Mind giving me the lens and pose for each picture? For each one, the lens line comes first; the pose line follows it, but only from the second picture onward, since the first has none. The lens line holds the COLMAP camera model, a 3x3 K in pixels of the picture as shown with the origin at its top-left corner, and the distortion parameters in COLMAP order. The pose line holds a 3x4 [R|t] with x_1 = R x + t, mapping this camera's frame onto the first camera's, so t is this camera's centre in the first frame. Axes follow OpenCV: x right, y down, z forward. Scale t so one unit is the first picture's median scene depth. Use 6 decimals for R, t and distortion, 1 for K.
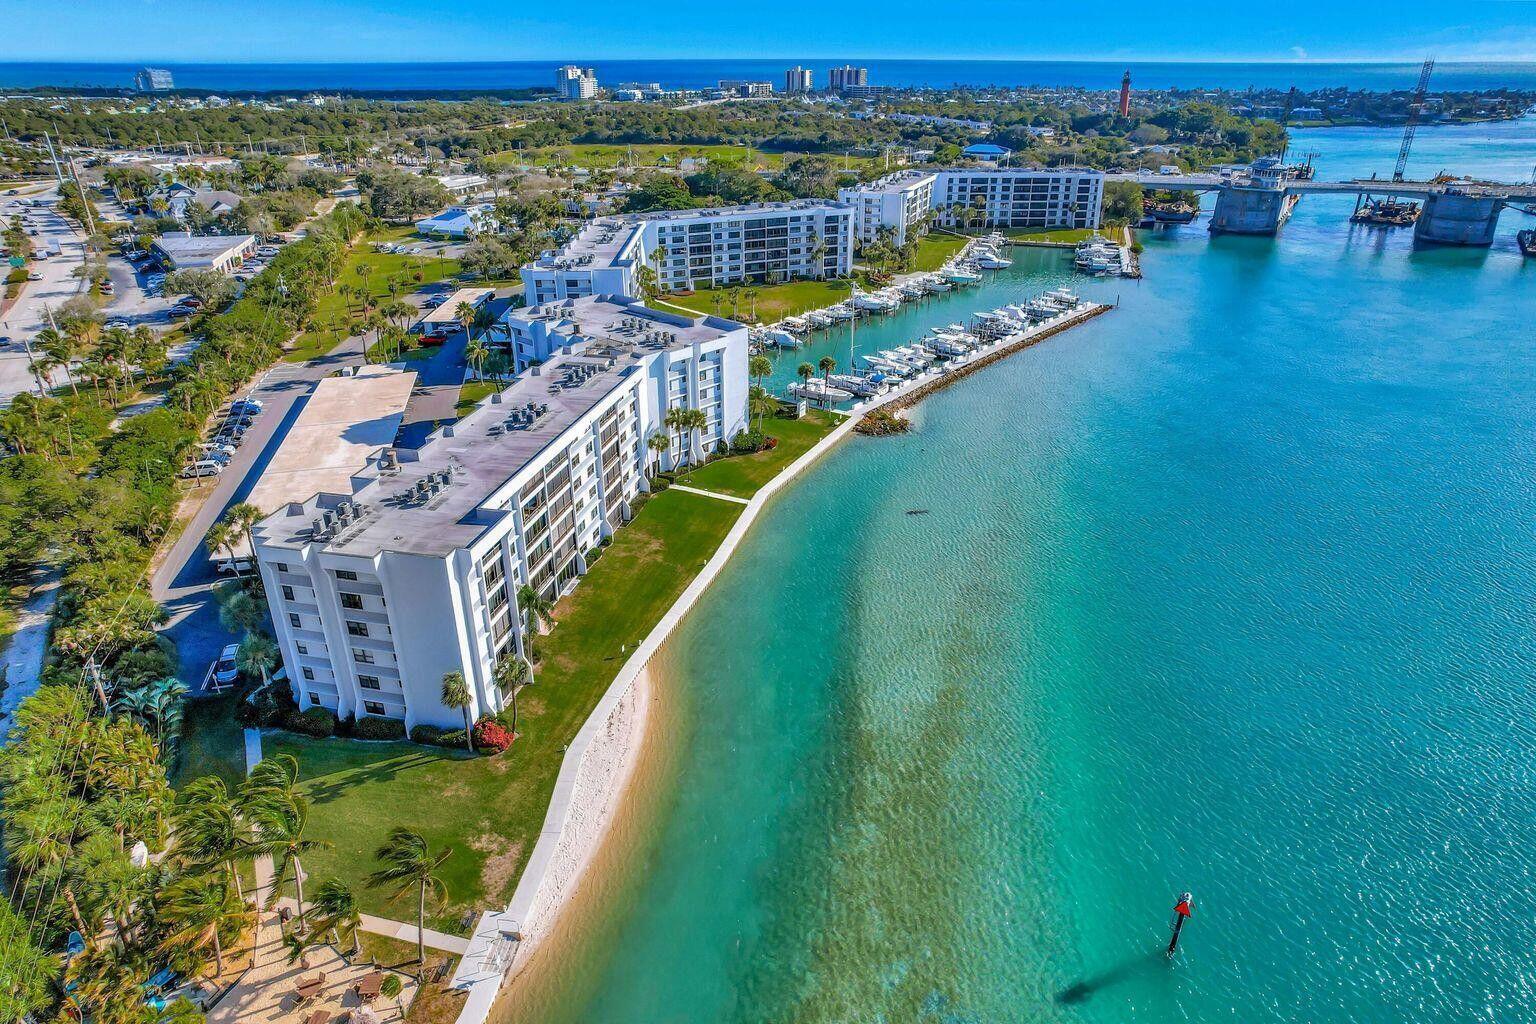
lens RADIAL K [[947.5, 0, 768.0], [0, 947.5, 512.0], [0, 0, 1]] dist [-0.043646, -0.000036]
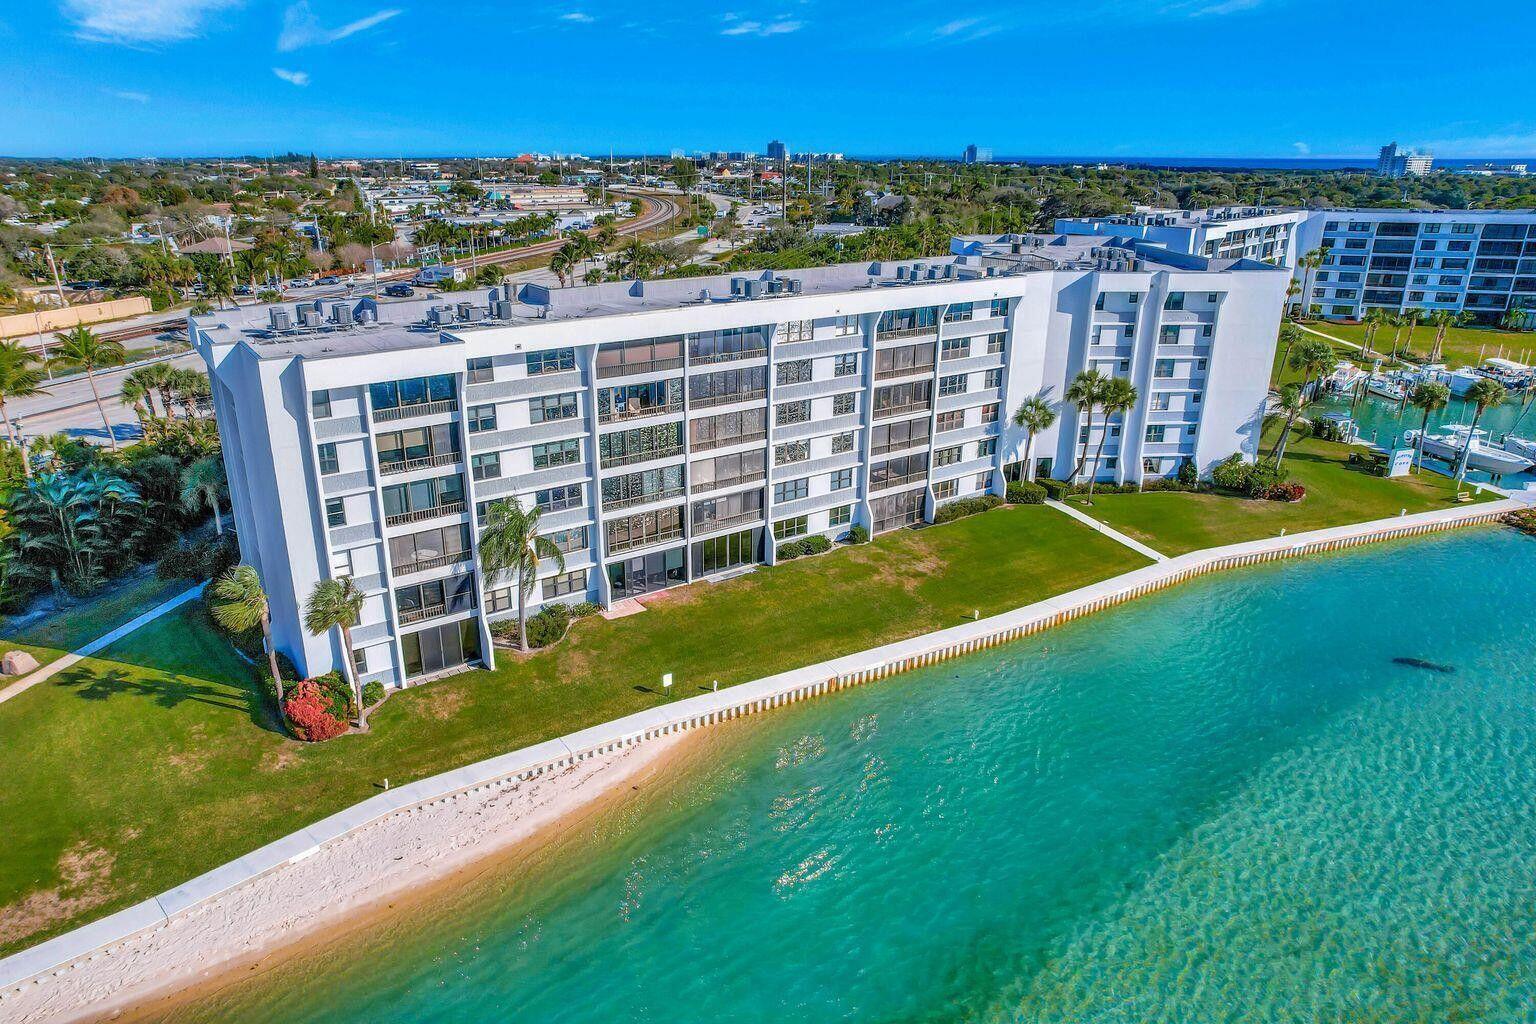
lens RADIAL K [[999.6, 0, 768.0], [0, 999.6, 512.0], [0, 0, 1]] dist [-0.052565, 0.053436]
pose [[0.739152, 0.240066, -0.629304, 0.152247], [-0.298394, 0.954346, 0.013582, 0.021609], [0.603834, 0.177742, 0.777041, 0.408531]]
